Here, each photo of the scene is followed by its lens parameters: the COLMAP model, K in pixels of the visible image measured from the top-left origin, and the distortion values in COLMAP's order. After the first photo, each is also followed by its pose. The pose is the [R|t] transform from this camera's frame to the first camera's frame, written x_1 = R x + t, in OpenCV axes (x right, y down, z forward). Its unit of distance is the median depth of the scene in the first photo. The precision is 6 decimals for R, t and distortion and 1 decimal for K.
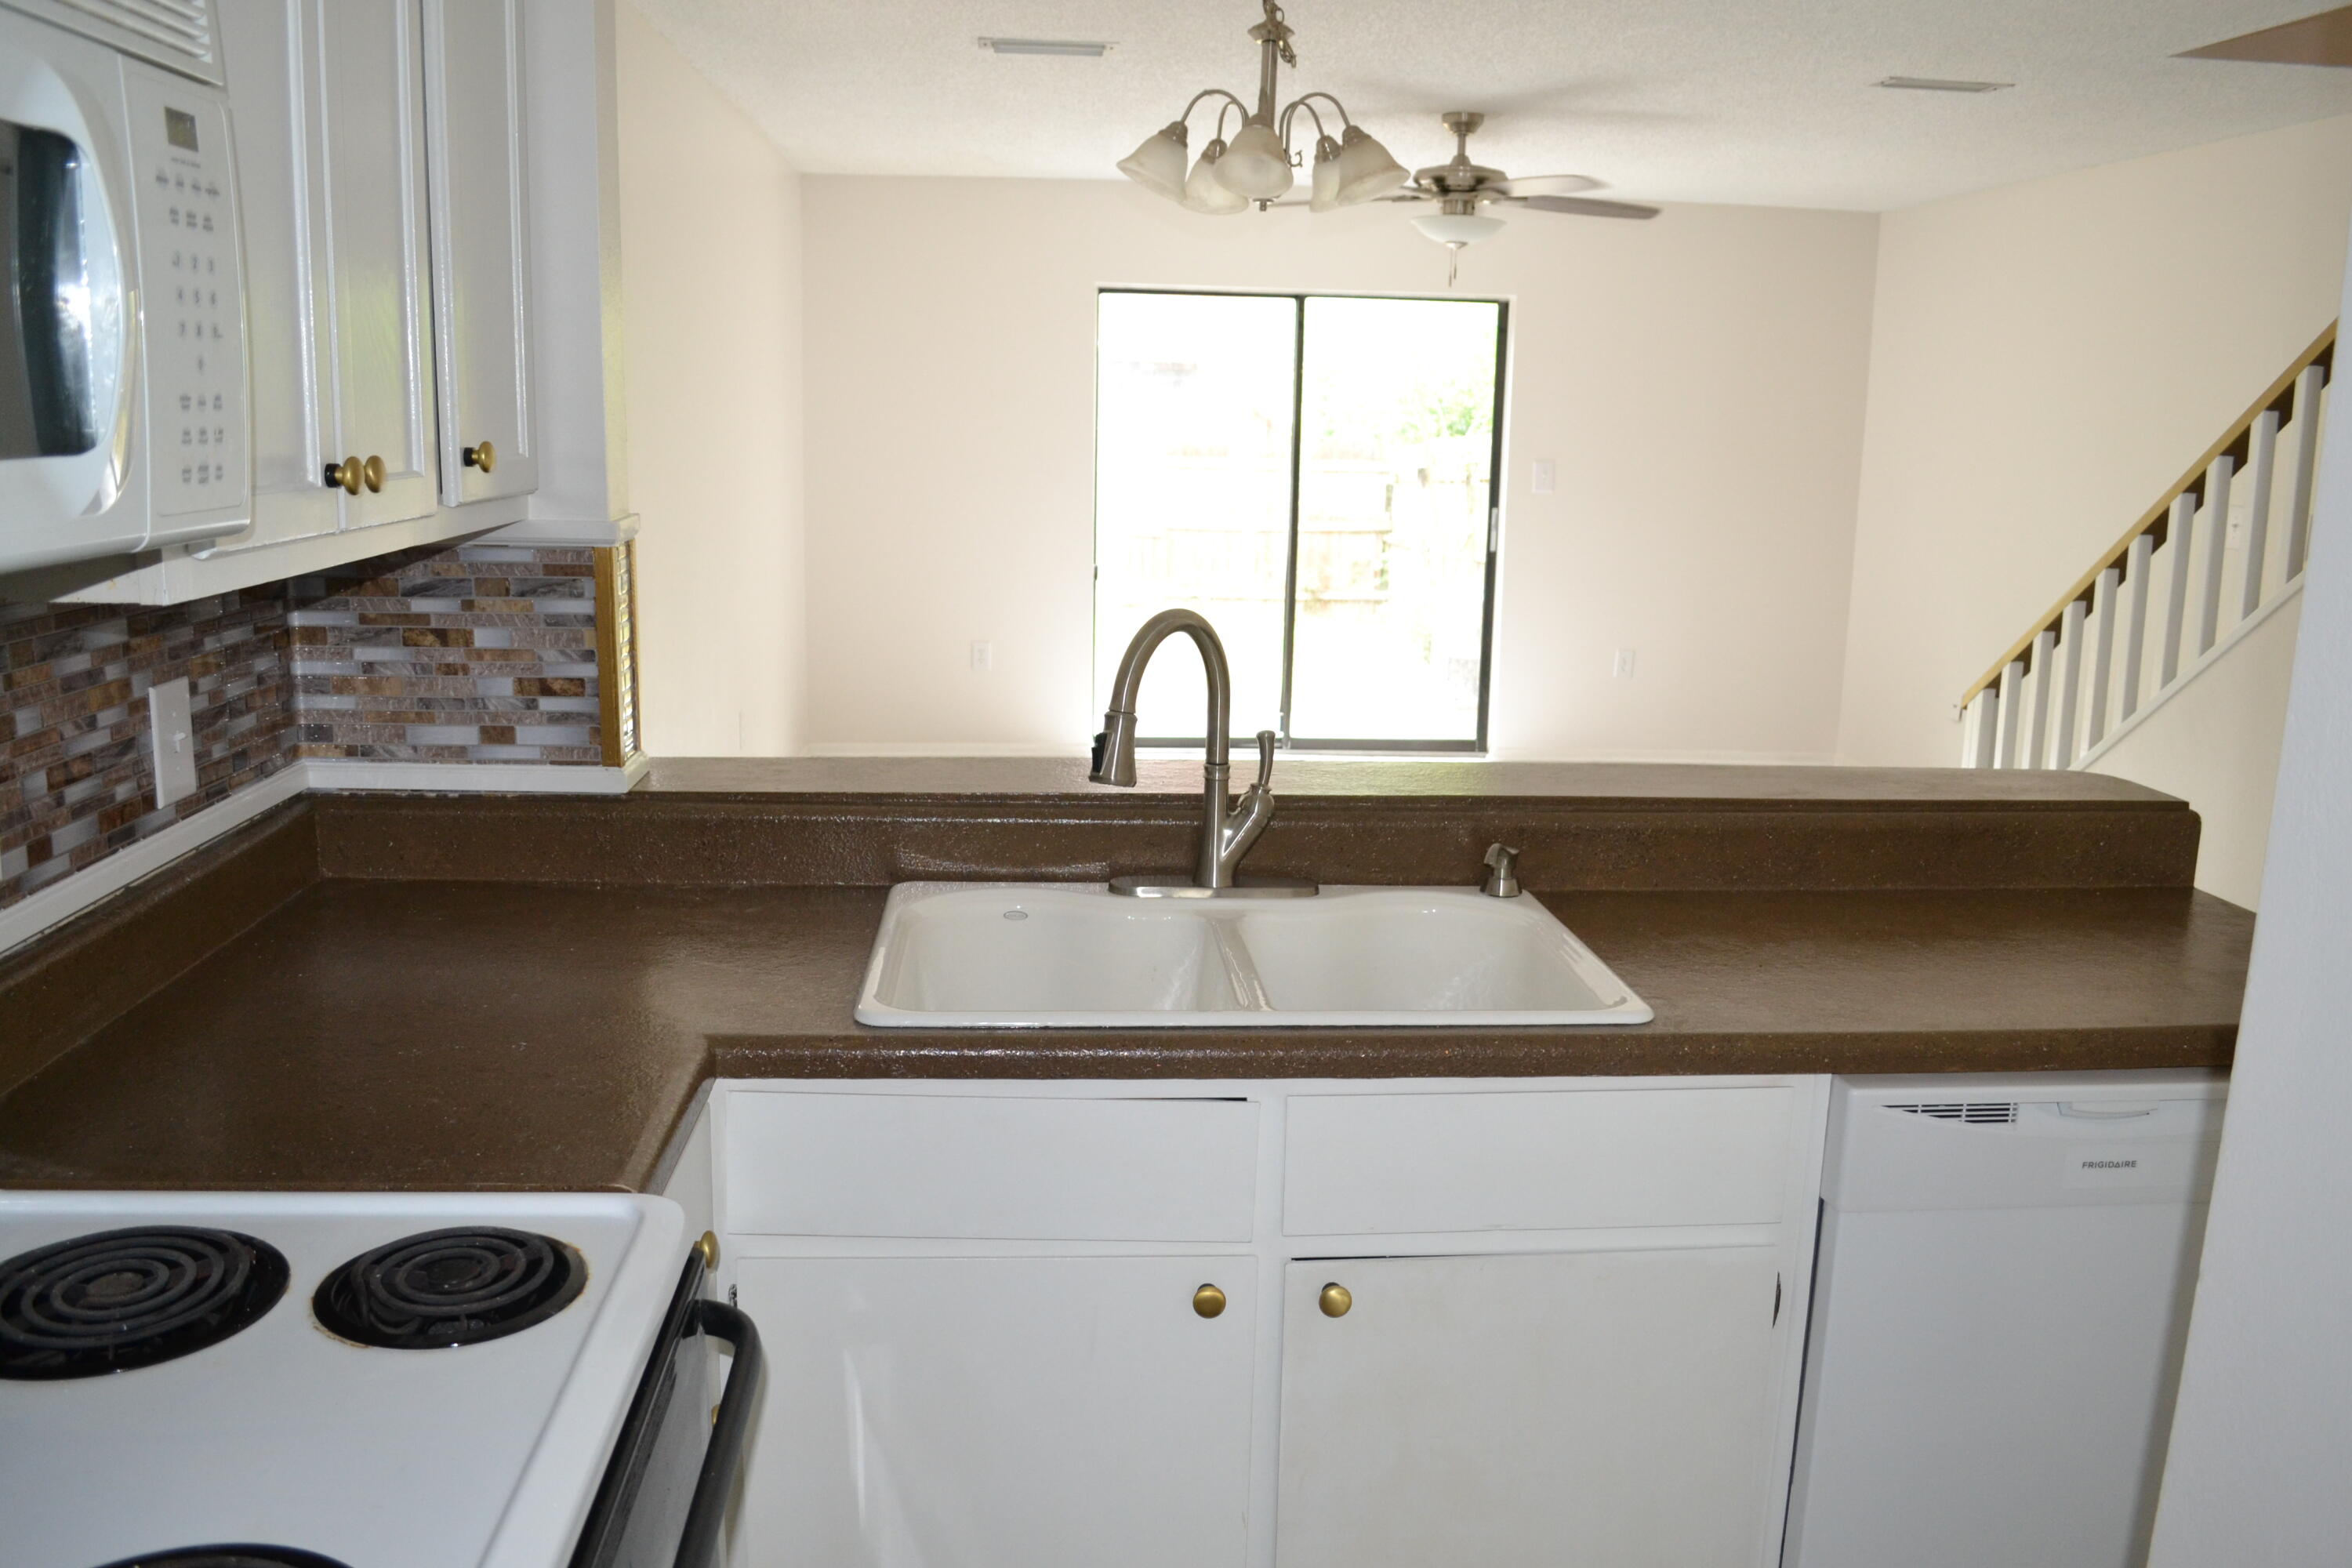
lens RADIAL K [[1919.3, 0, 1179.7], [0, 1919.3, 779.2], [0, 0, 1]] dist [-0.088253, 0.029651]
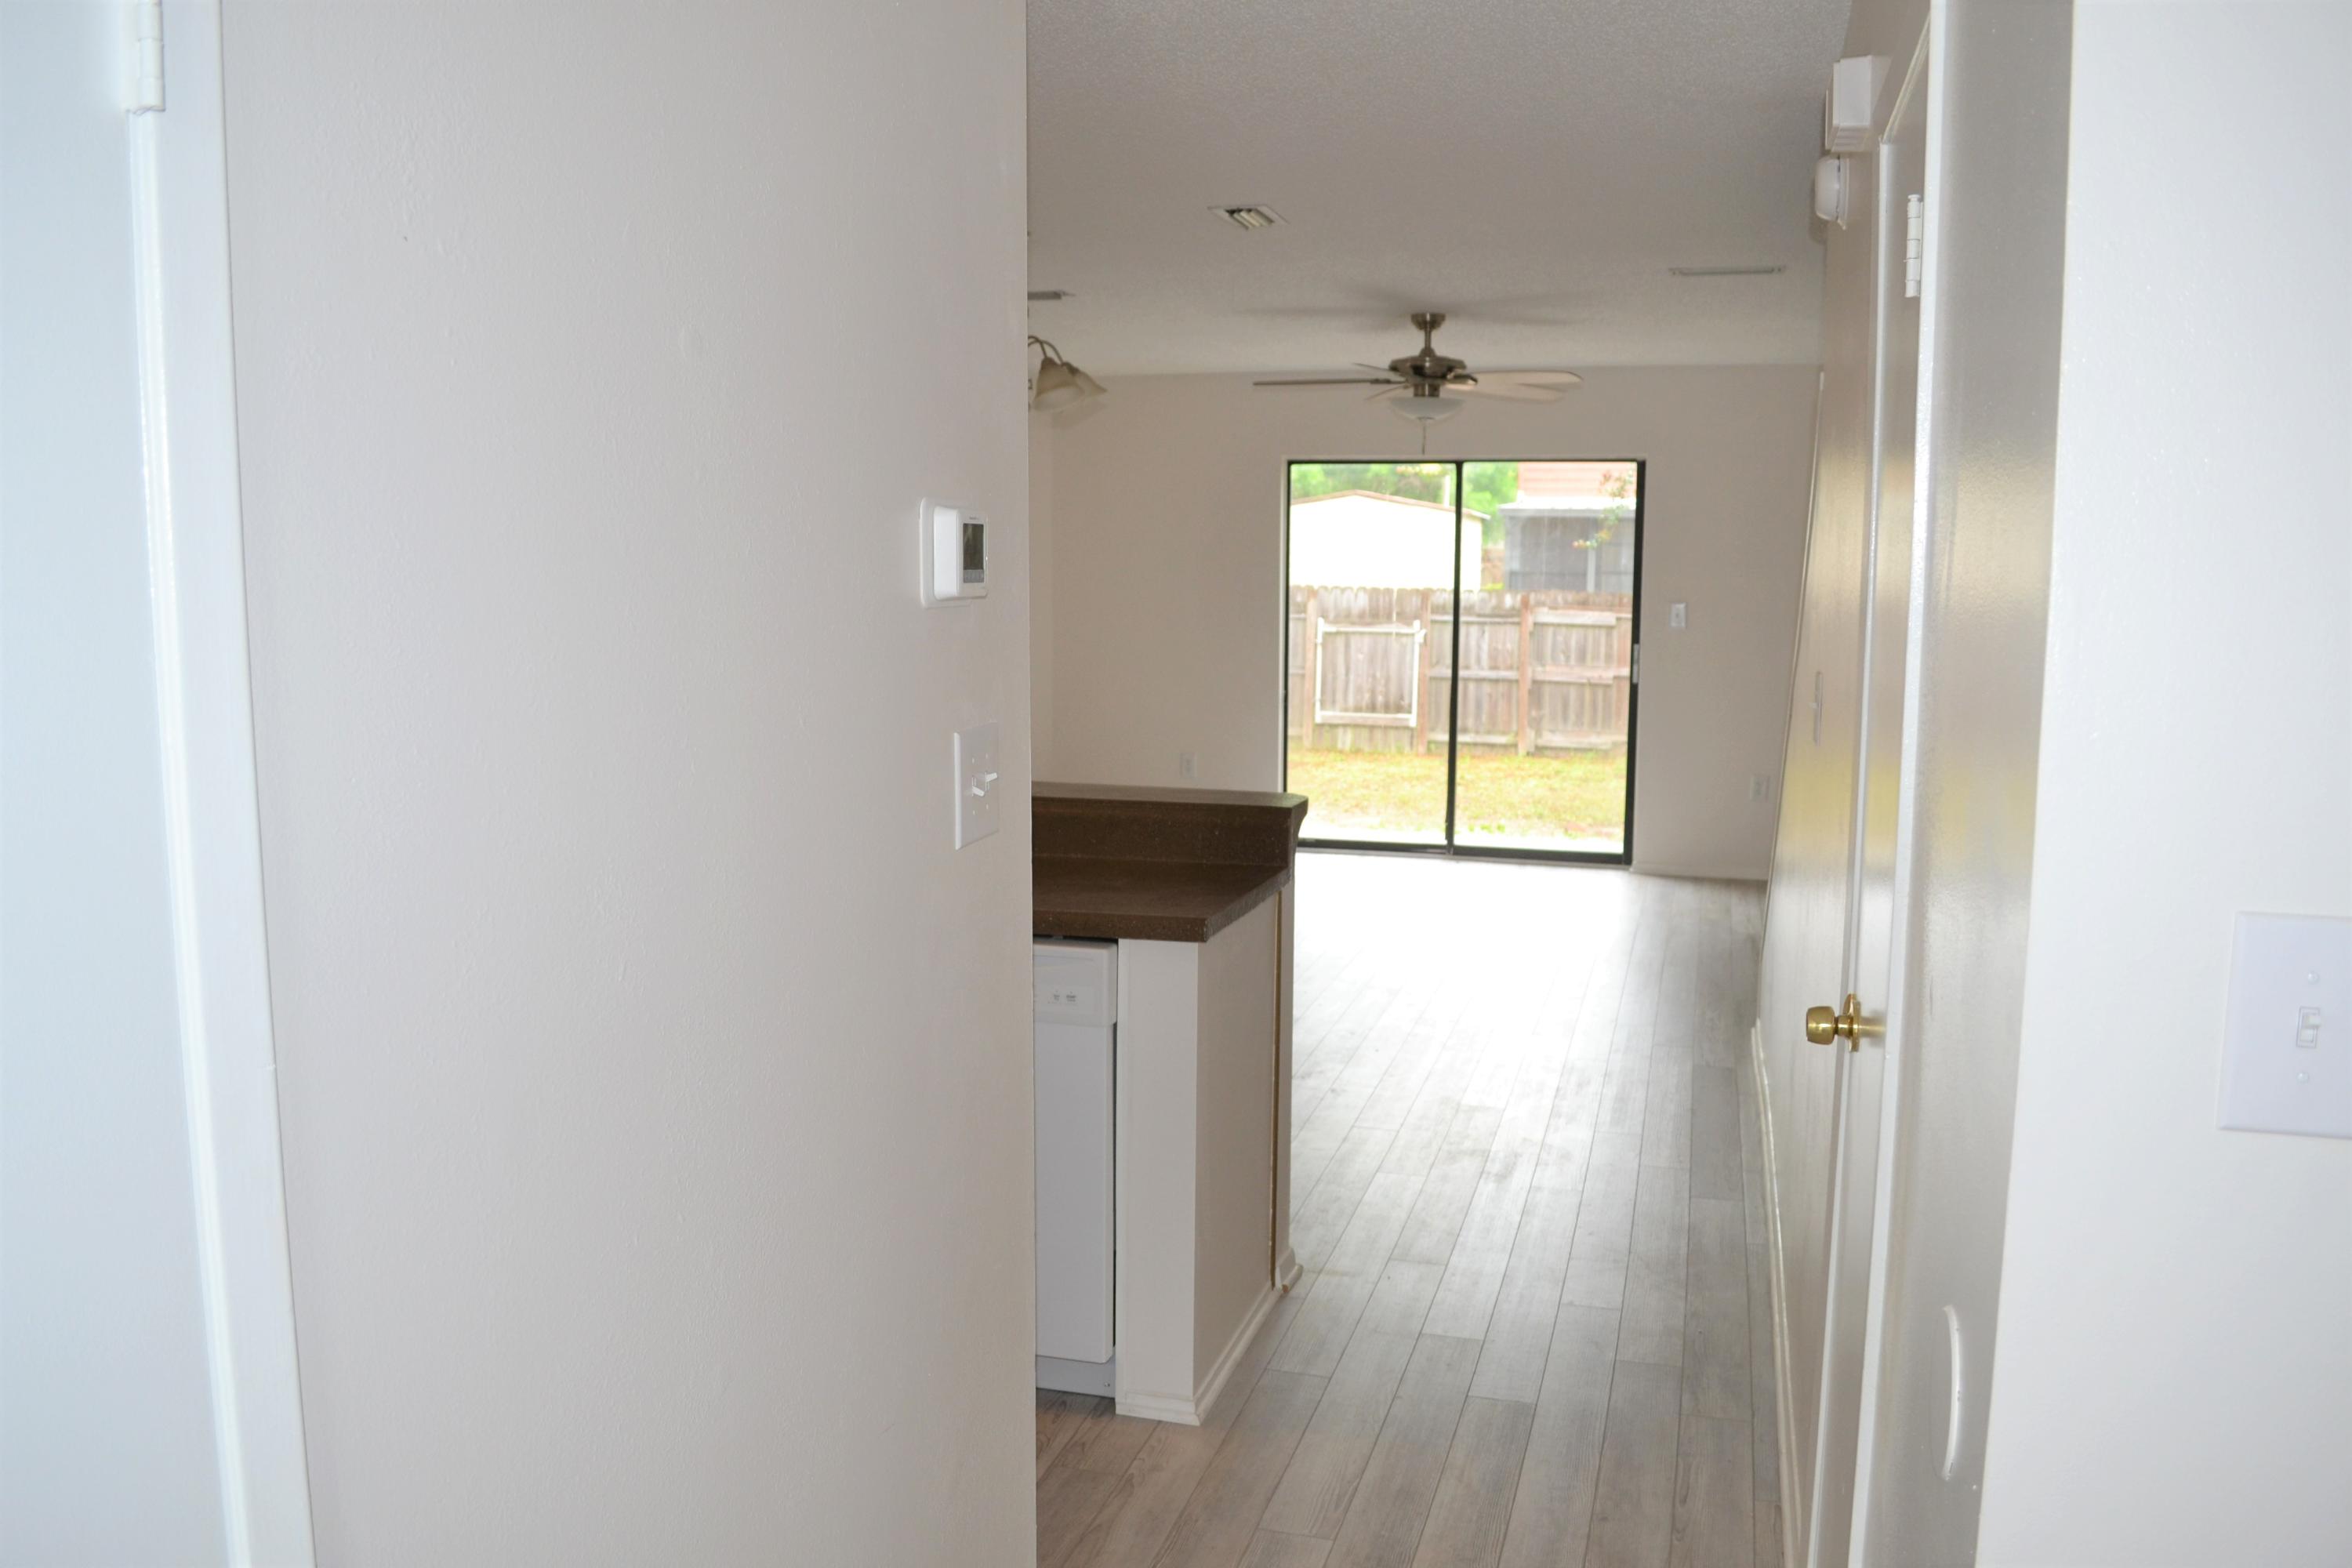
lens RADIAL K [[1919.3, 0, 1168.4], [0, 1919.3, 790.4], [0, 0, 1]] dist [-0.088253, 0.029651]
pose [[0.936939, 0.027931, -0.348376, 0.425720], [-0.054894, 0.996190, -0.067767, 0.047347], [0.345156, 0.082617, 0.934902, -0.181306]]
